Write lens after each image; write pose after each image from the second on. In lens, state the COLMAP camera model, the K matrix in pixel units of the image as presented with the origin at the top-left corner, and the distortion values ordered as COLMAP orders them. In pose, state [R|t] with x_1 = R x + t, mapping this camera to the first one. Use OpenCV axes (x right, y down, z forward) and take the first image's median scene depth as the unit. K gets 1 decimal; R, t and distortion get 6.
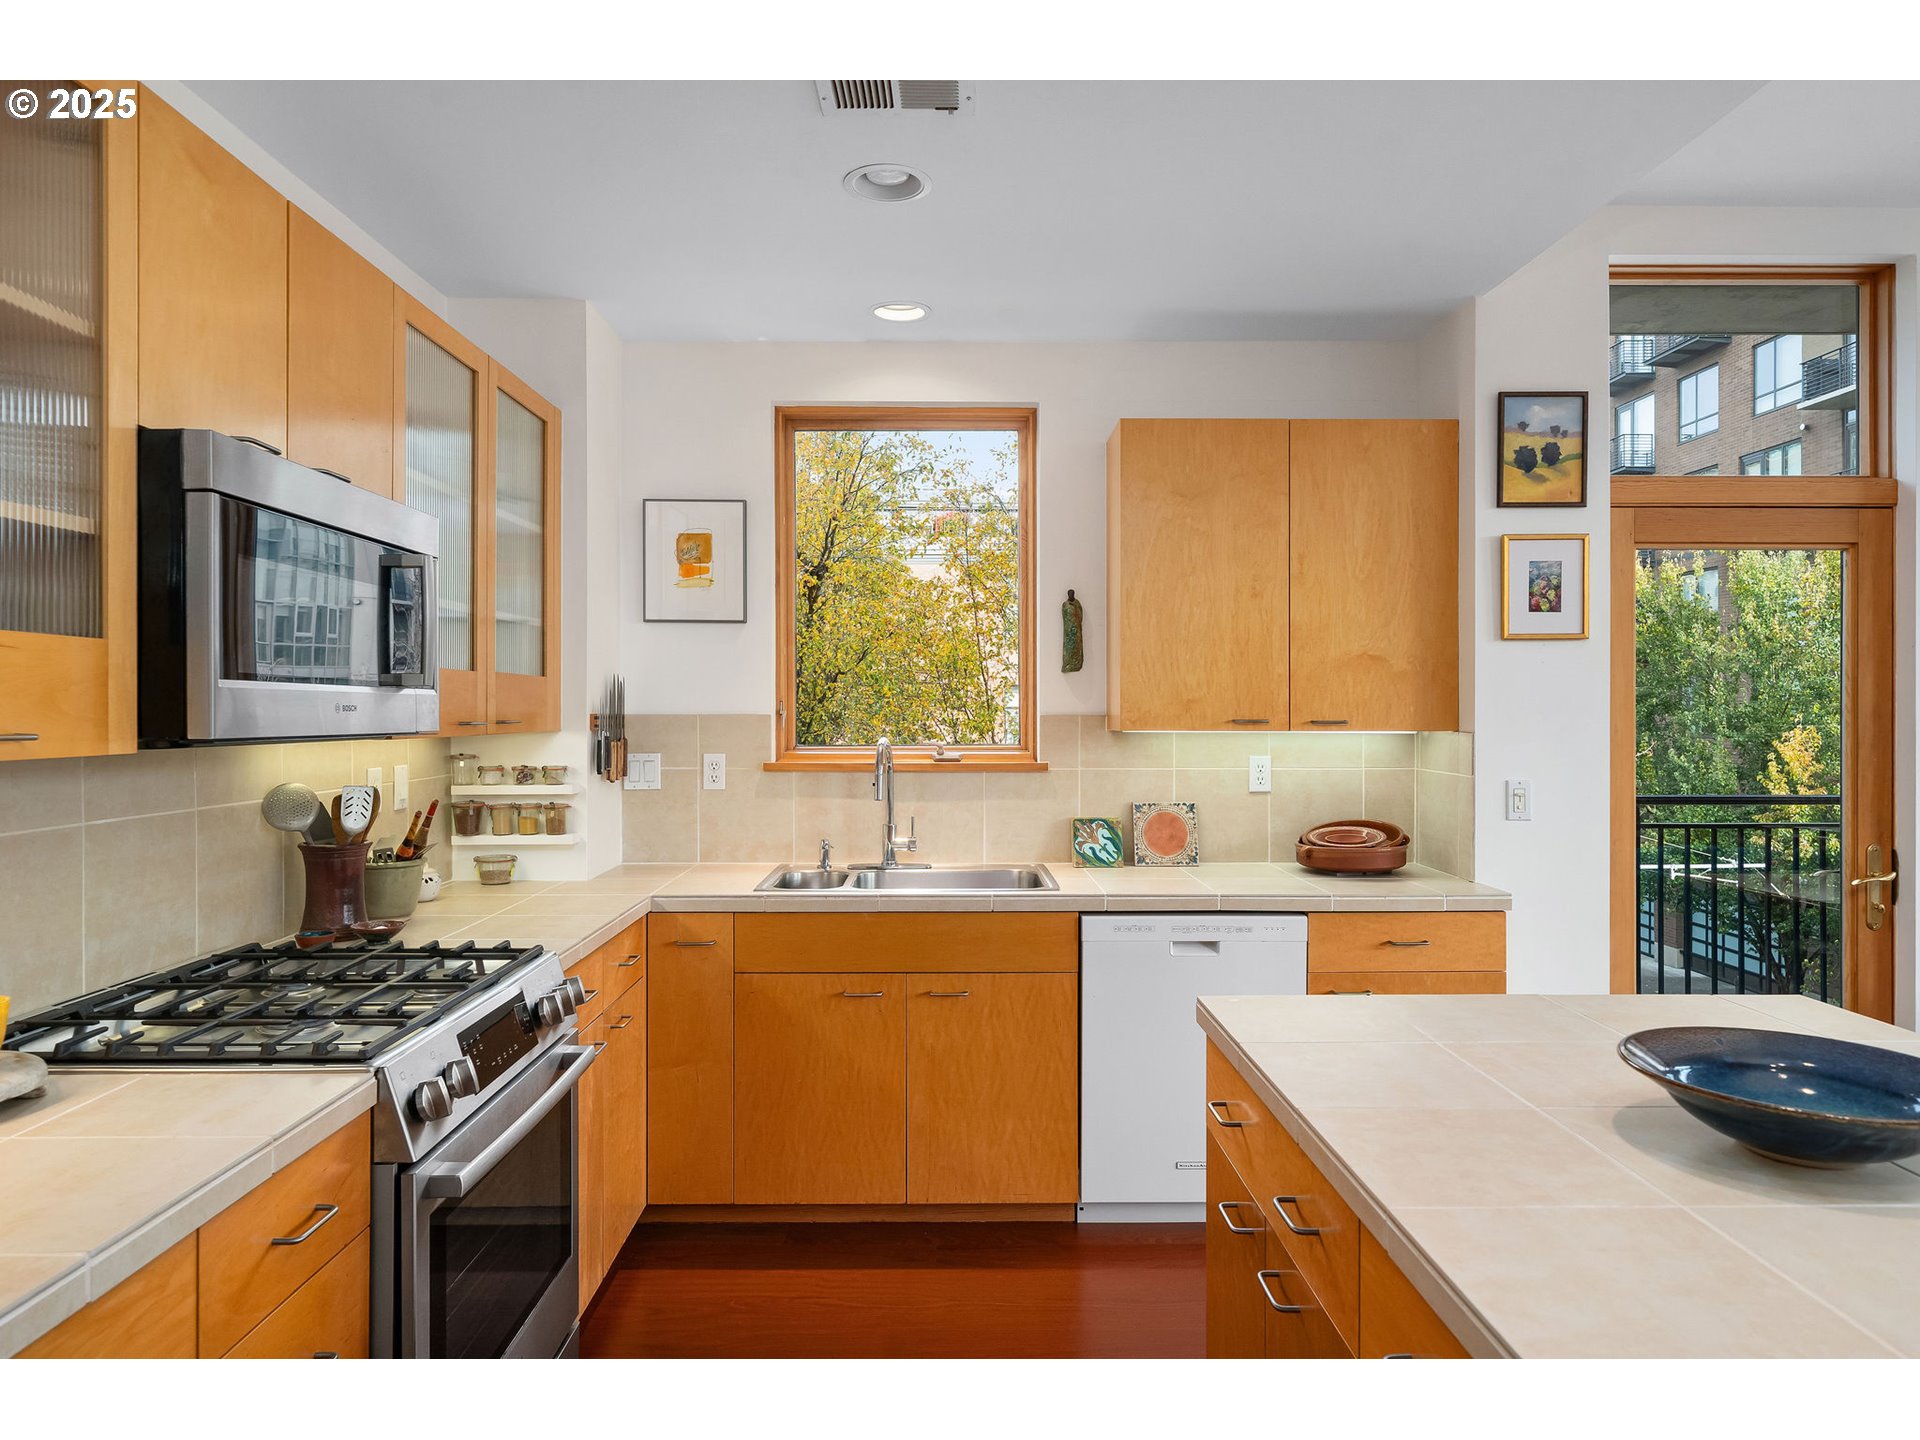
lens RADIAL K [[1232.6, 0, 948.2], [0, 1232.6, 714.2], [0, 0, 1]] dist [0.003772, 0.003713]
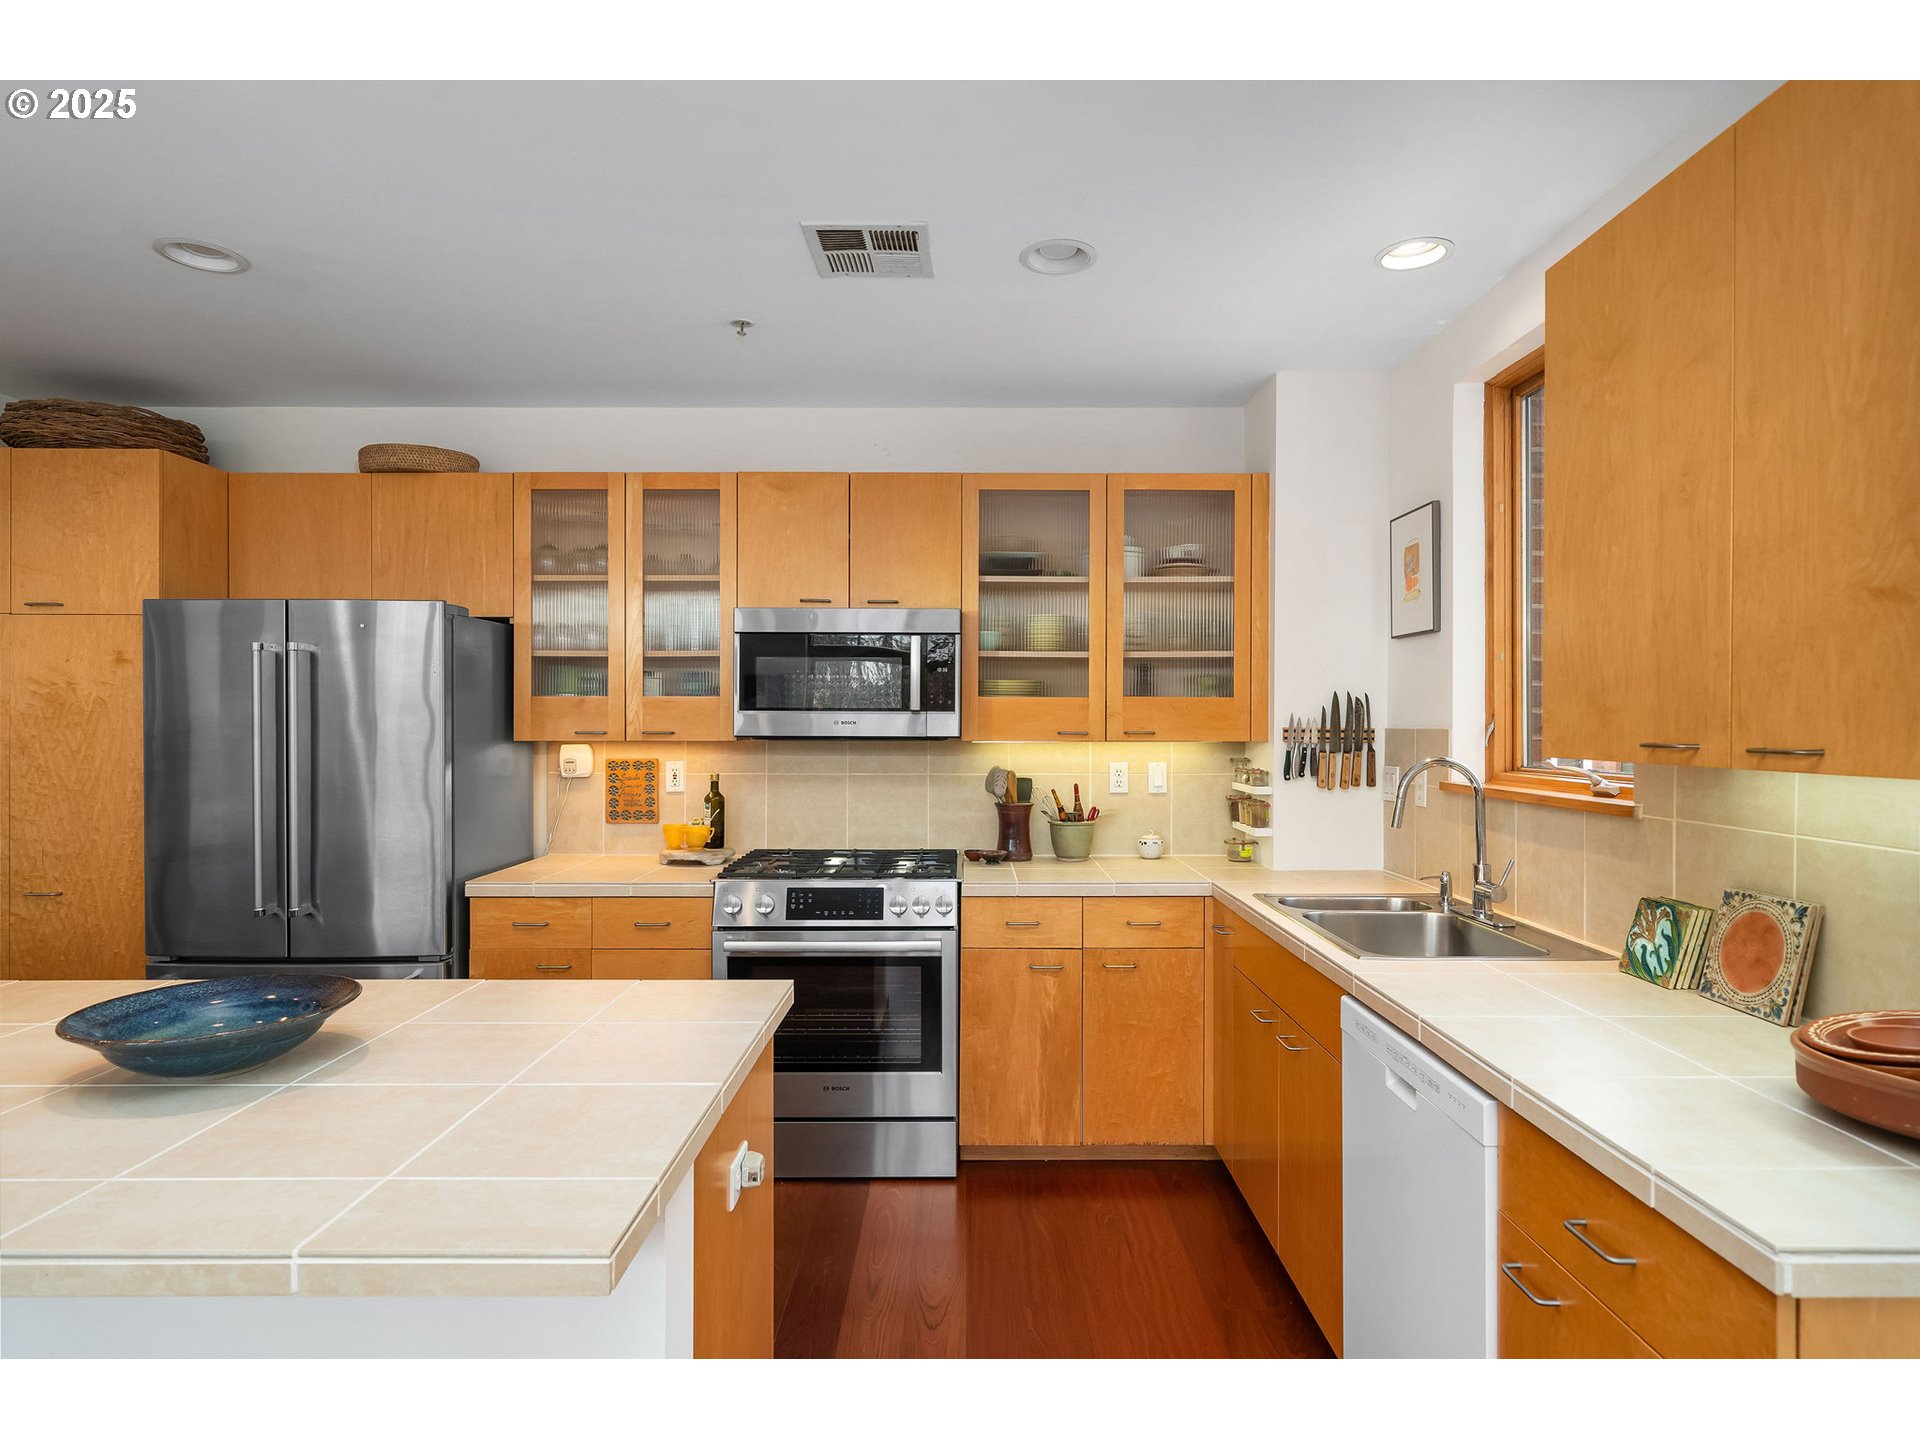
lens RADIAL K [[1054.9, 0, 970.9], [0, 1054.9, 726.8], [0, 0, 1]] dist [0.001513, 0.000237]
pose [[-0.003778, 0.002836, -0.999989, 0.677085], [-0.005899, 0.999979, 0.002858, -0.001967], [0.999975, 0.005910, -0.003761, 0.688673]]
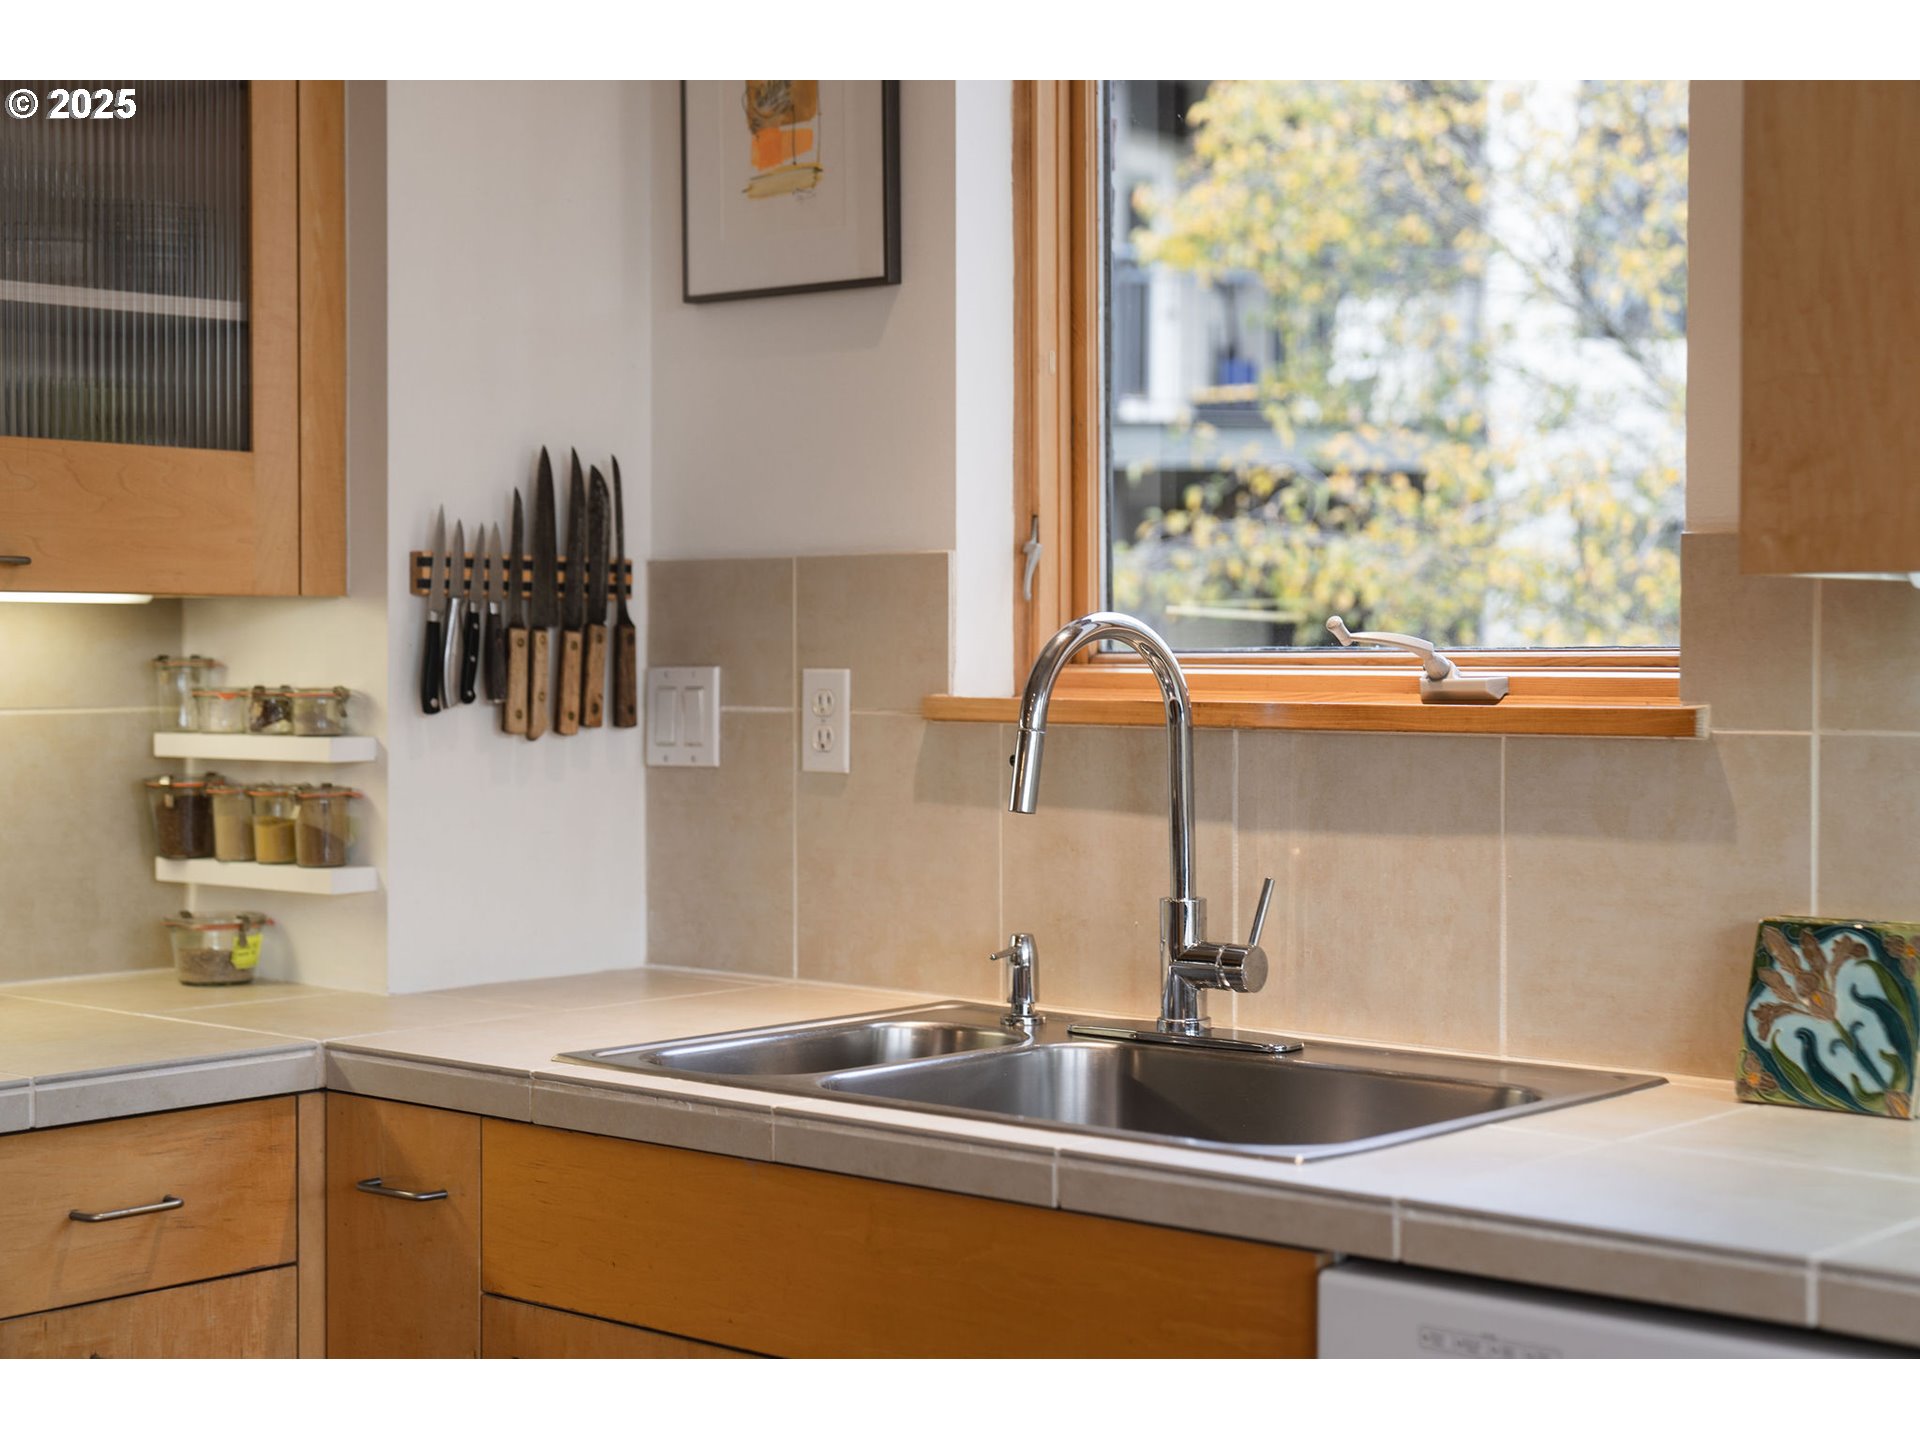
lens RADIAL K [[2964.6, 0, 993.5], [0, 2964.6, 666.8], [0, 0, 1]] dist [-0.007762, -0.001222]
pose [[0.749253, 0.003856, -0.662273, 0.419980], [-0.004487, 0.999990, 0.000746, 0.032380], [0.662269, 0.002413, 0.749262, 0.431909]]
